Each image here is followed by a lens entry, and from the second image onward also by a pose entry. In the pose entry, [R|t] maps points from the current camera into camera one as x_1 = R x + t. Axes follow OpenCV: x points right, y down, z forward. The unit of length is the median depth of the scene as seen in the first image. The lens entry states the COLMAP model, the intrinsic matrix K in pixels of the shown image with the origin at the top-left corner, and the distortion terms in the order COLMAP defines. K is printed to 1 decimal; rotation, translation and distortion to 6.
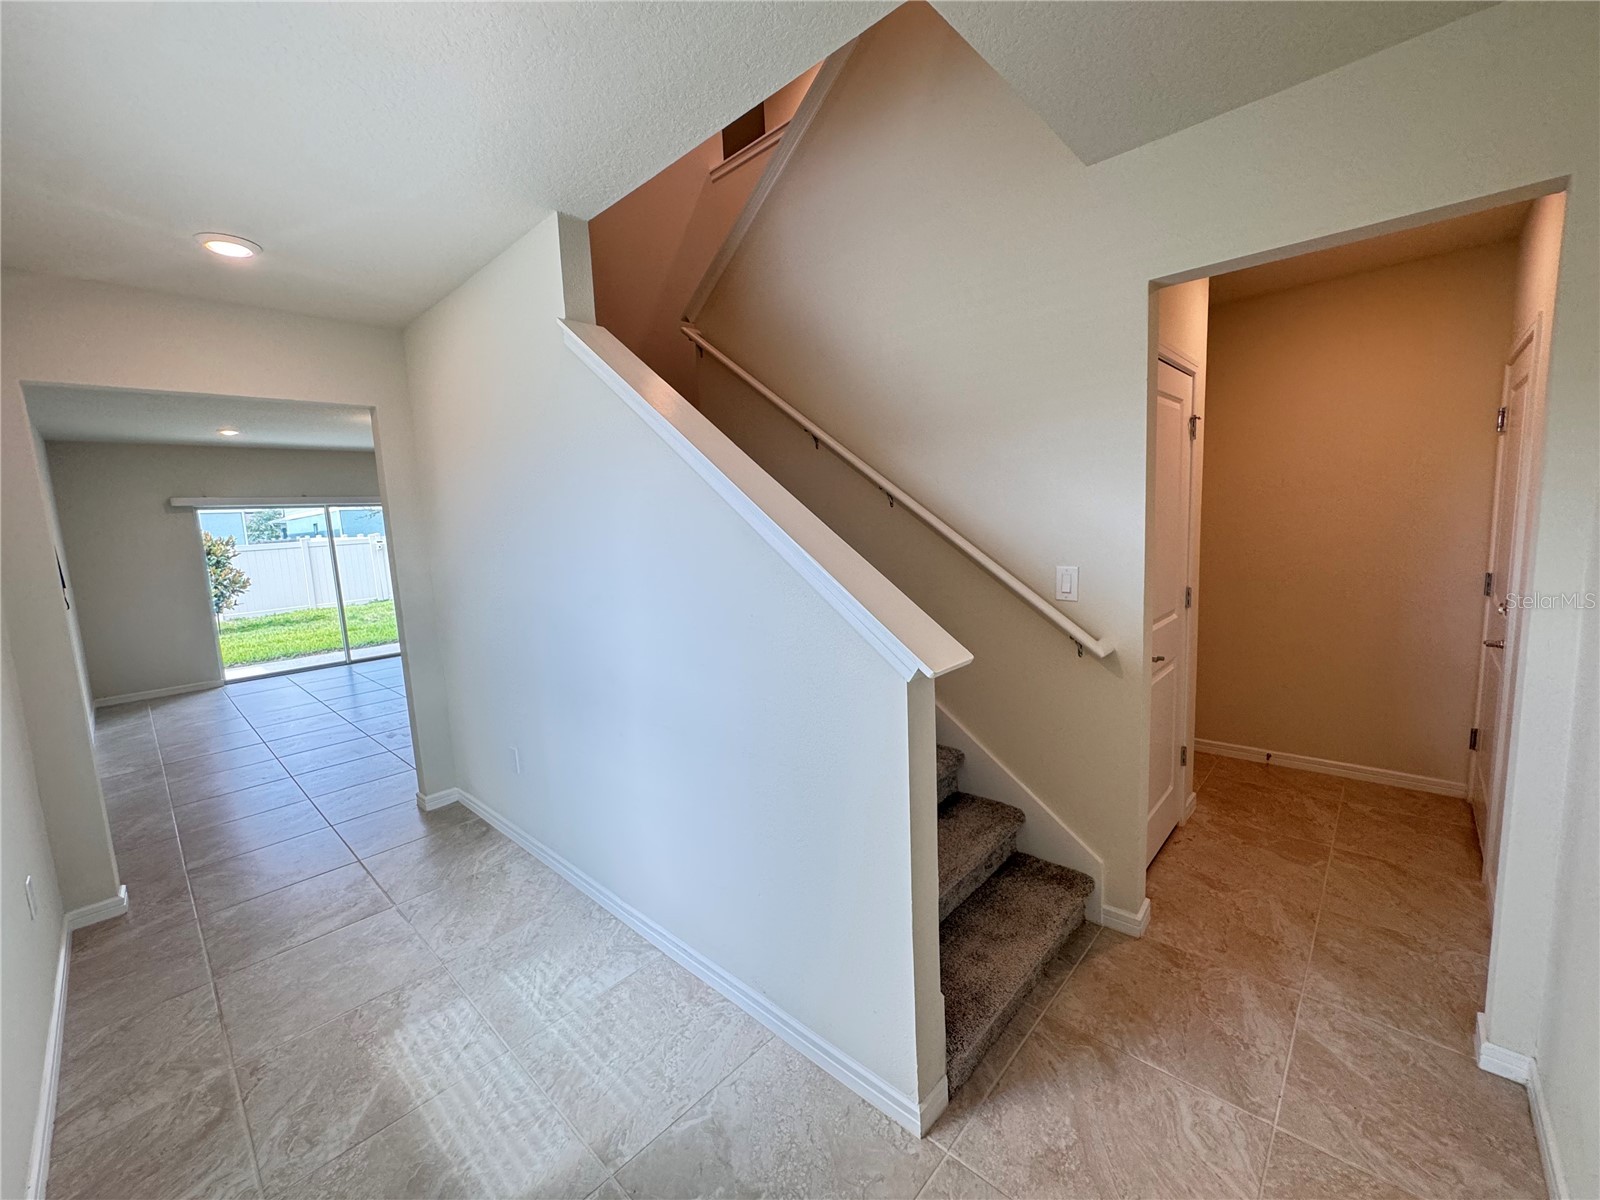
lens RADIAL K [[637.5, 0, 797.3], [0, 637.5, 601.6], [0, 0, 1]] dist [-0.003227, 0.000539]
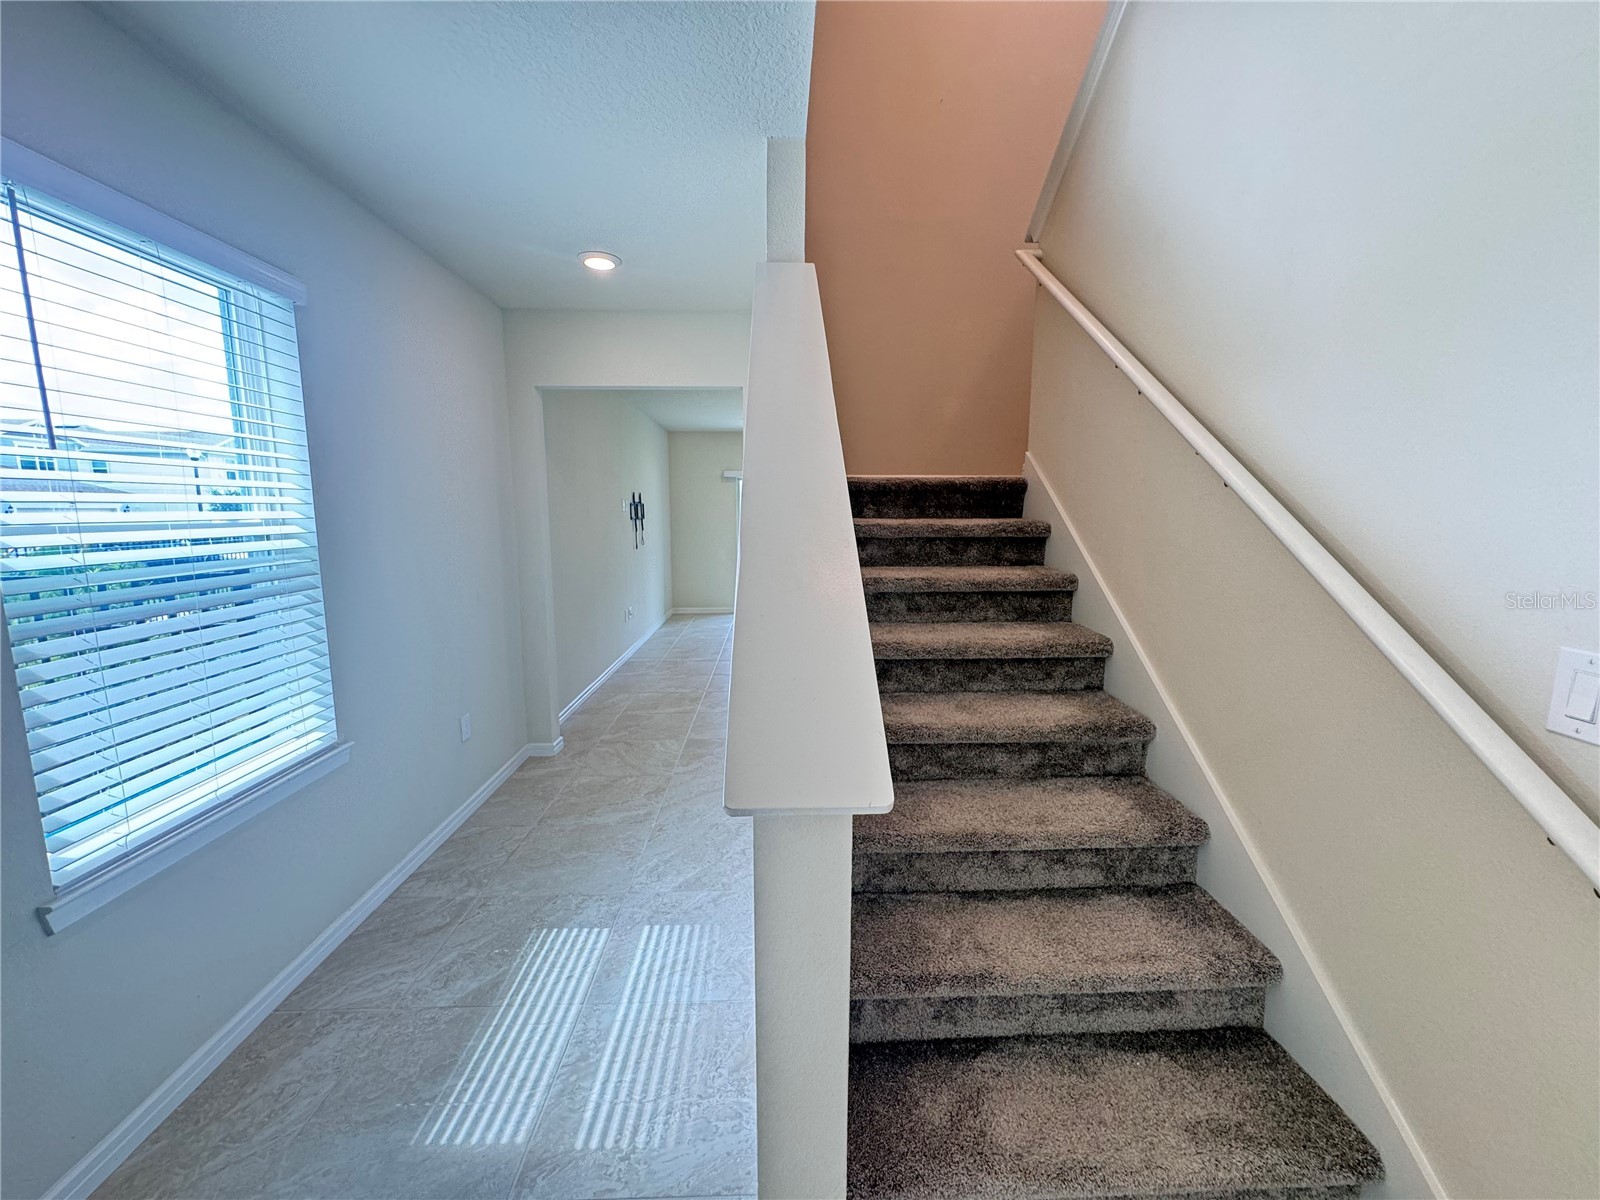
lens RADIAL K [[637.5, 0, 797.7], [0, 637.5, 598.6], [0, 0, 1]] dist [-0.003227, 0.000539]
pose [[0.711085, 0.144525, -0.688092, 0.312974], [-0.126038, 0.988995, 0.077477, -0.049844], [0.691717, 0.031633, 0.721475, 0.369424]]
